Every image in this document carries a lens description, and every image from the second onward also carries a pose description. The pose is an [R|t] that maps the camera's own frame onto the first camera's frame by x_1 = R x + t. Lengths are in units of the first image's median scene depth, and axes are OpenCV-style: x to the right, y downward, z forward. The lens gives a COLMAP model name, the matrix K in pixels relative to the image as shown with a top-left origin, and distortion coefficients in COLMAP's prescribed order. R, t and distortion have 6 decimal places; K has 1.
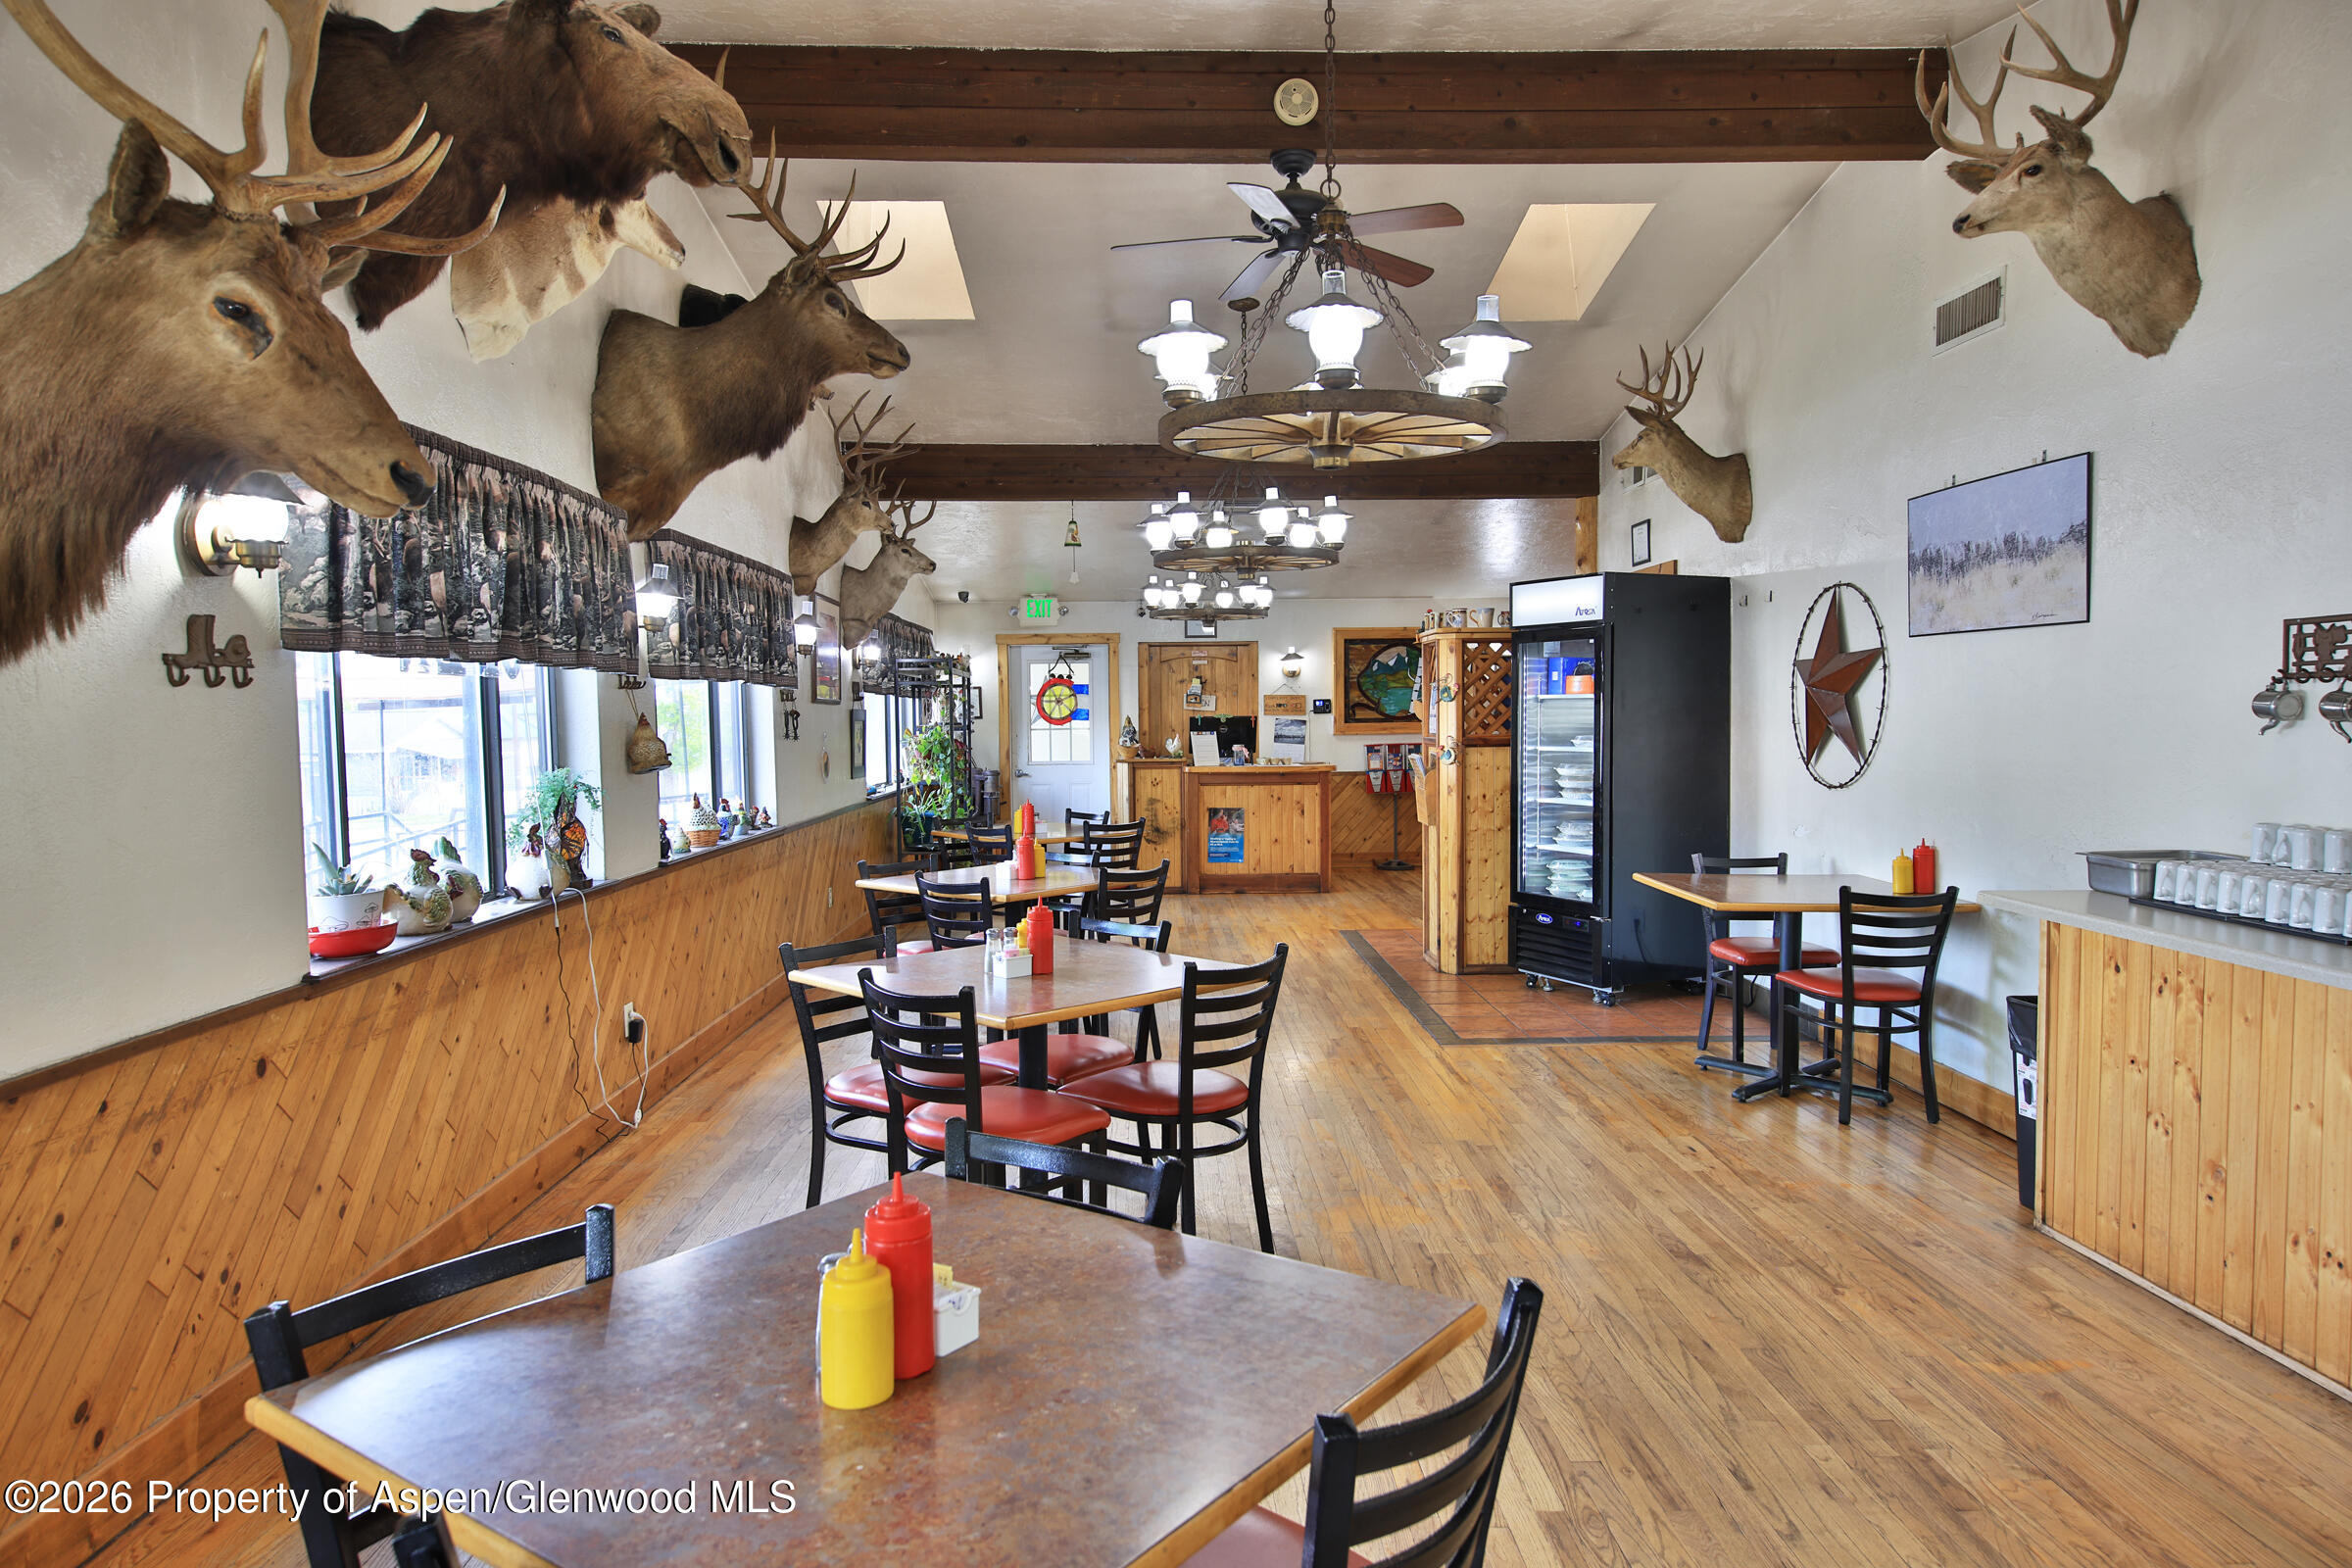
lens RADIAL K [[1739.4, 0, 1060.3], [0, 1739.4, 736.6], [0, 0, 1]] dist [0.008252, 0.007912]
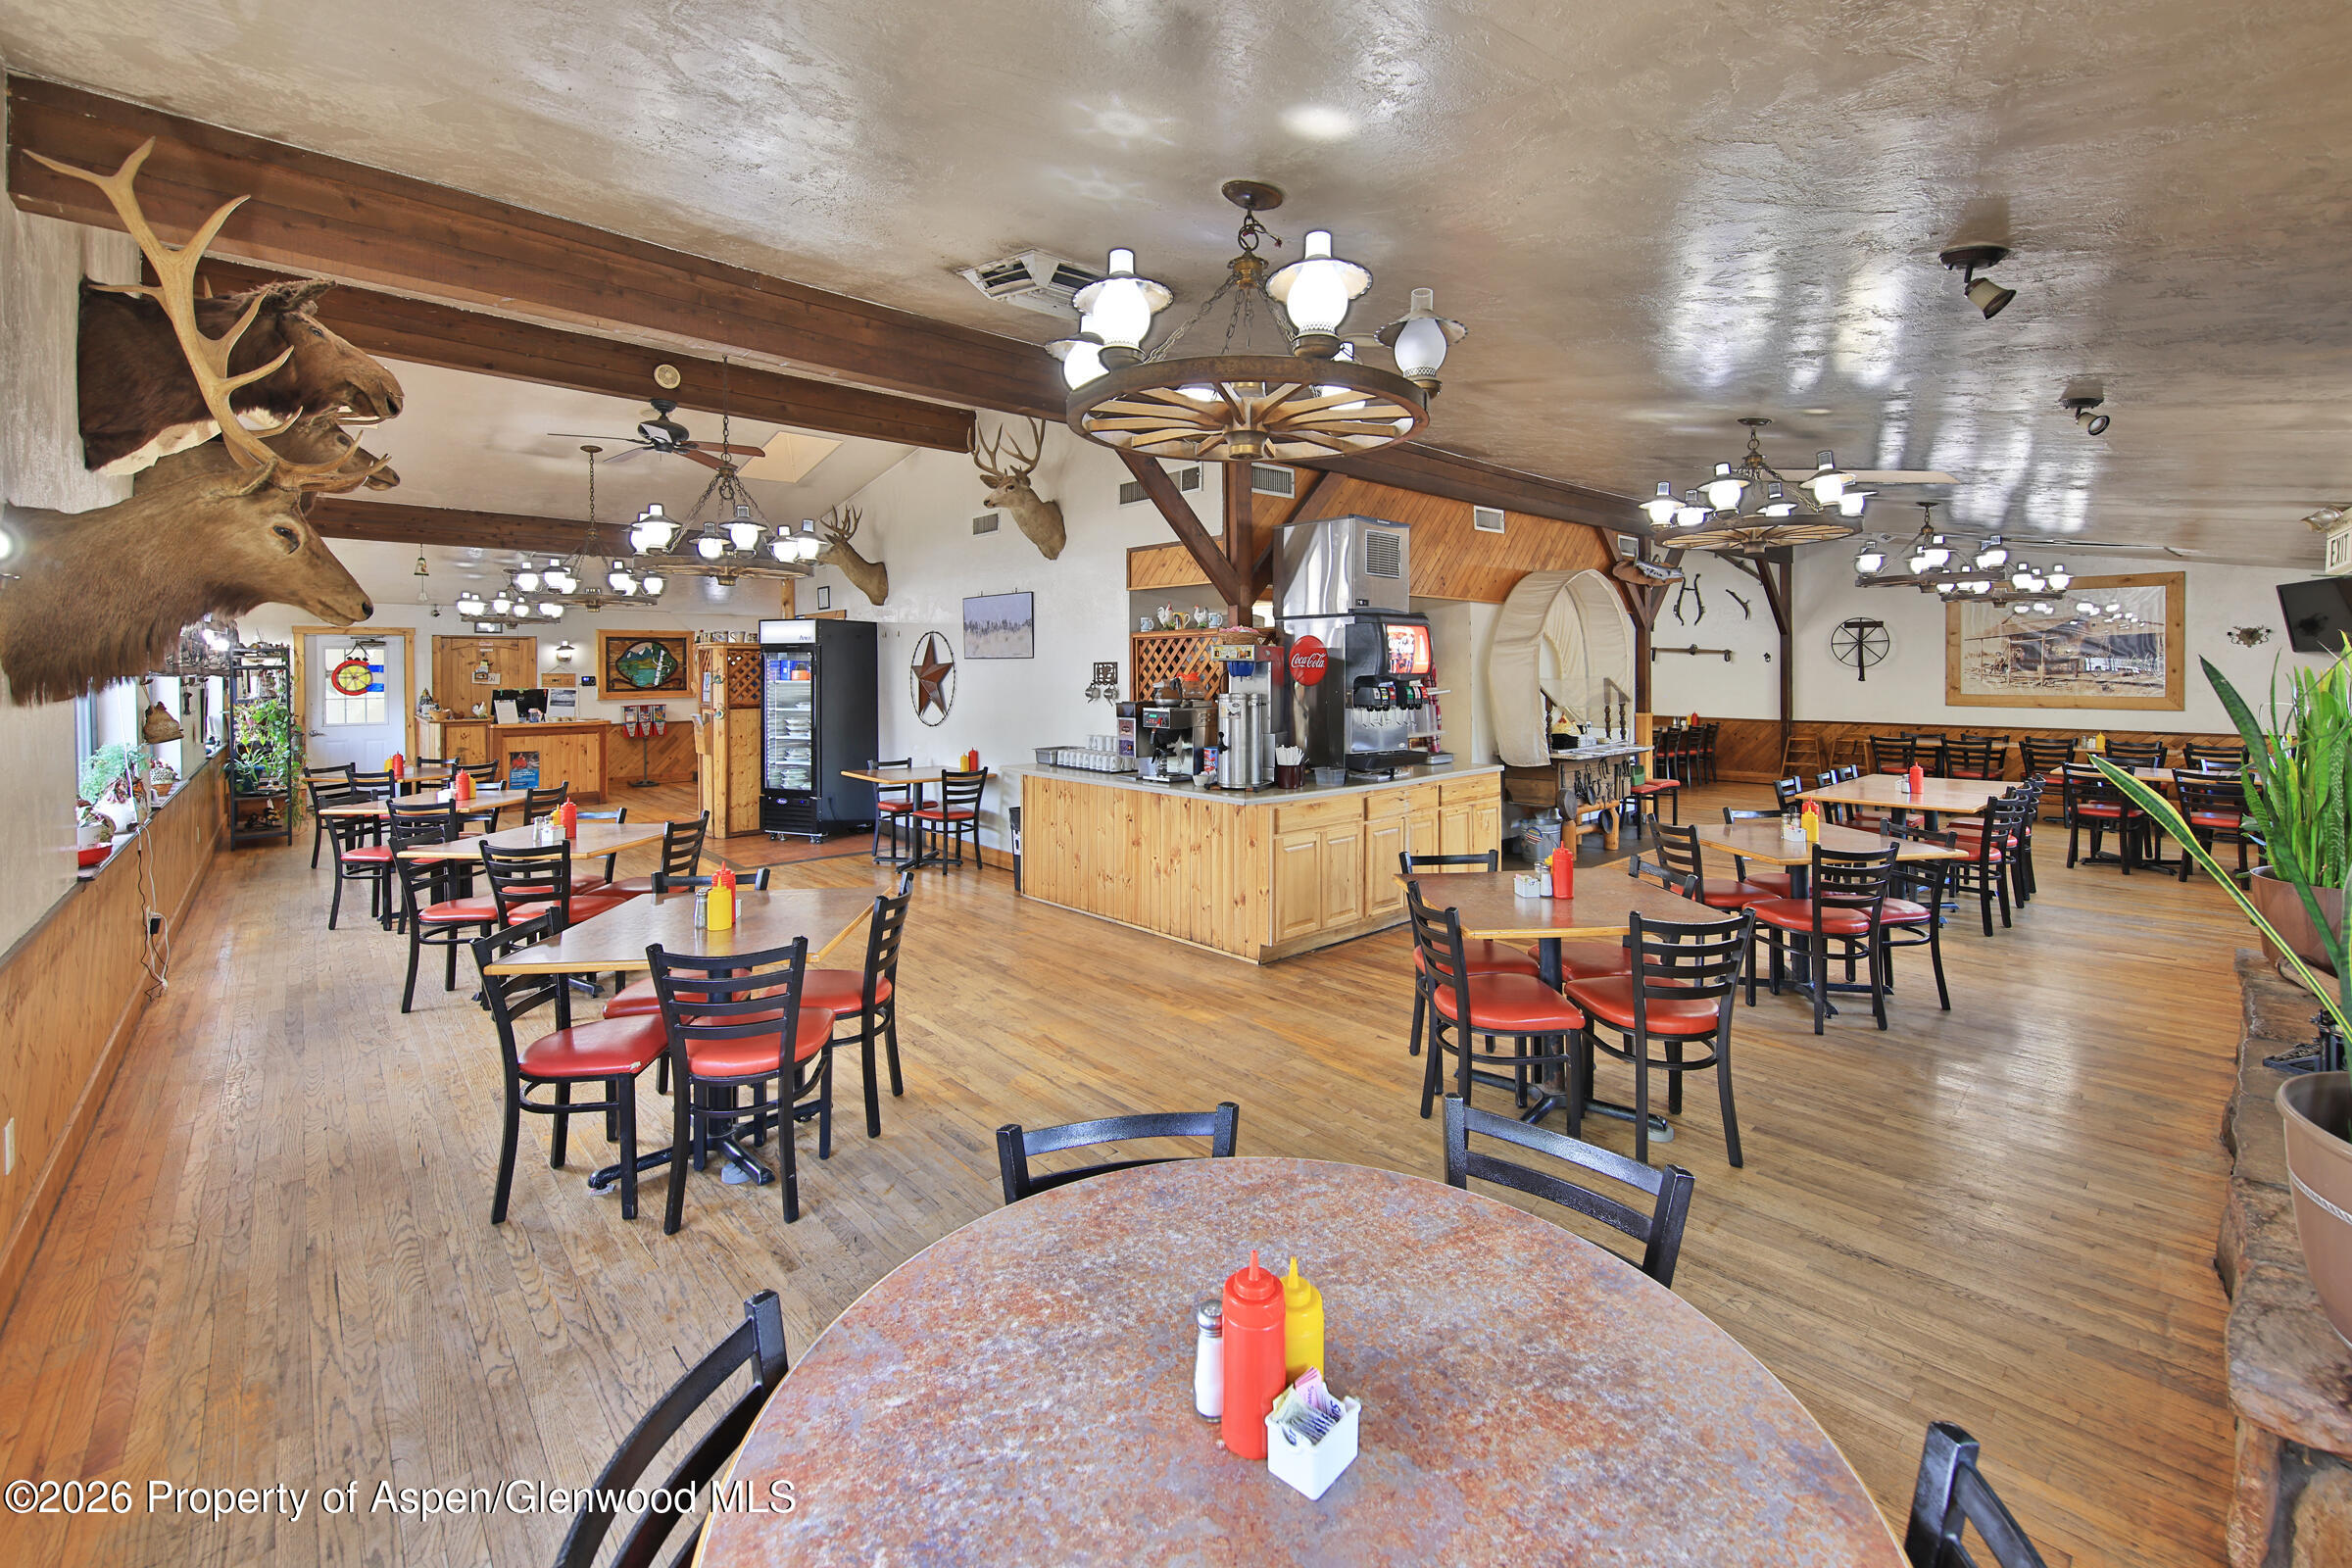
lens RADIAL K [[1372.1, 0, 1176.0], [0, 1372.1, 784.0], [0, 0, 1]] dist [0.000654, 0.000119]
pose [[0.800763, -0.060412, 0.595927, -0.296524], [0.017377, 0.996825, 0.077704, -0.023152], [-0.598729, -0.051867, 0.799270, -0.485104]]
